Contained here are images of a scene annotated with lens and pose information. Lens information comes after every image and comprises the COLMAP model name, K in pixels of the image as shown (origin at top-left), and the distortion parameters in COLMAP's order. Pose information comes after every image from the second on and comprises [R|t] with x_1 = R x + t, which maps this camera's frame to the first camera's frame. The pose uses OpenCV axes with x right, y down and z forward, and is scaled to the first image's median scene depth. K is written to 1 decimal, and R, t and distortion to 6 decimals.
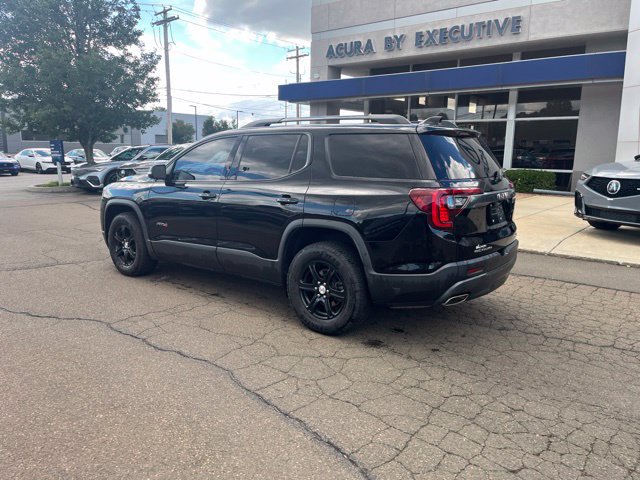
lens RADIAL K [[483.5, 0, 319.1], [0, 483.5, 238.0], [0, 0, 1]] dist [0.080337, -0.103432]
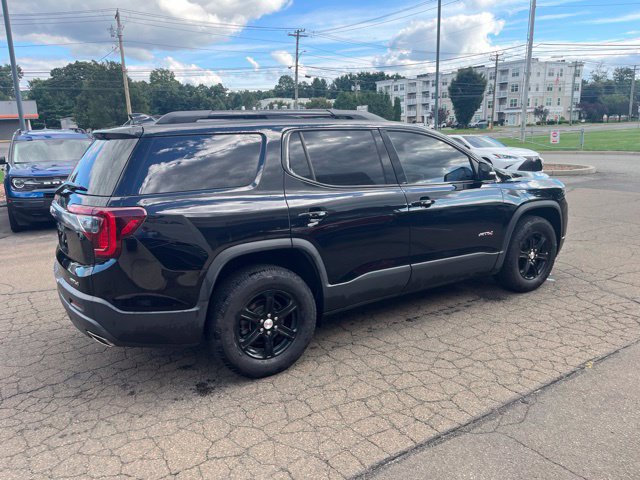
lens RADIAL K [[483.5, 0, 318.5], [0, 483.5, 240.6], [0, 0, 1]] dist [0.080337, -0.103432]
pose [[-0.321113, 0.211889, -0.923033, 0.850685], [-0.144870, 0.952188, 0.268980, -0.276344], [0.935895, 0.220093, -0.275064, 1.383987]]
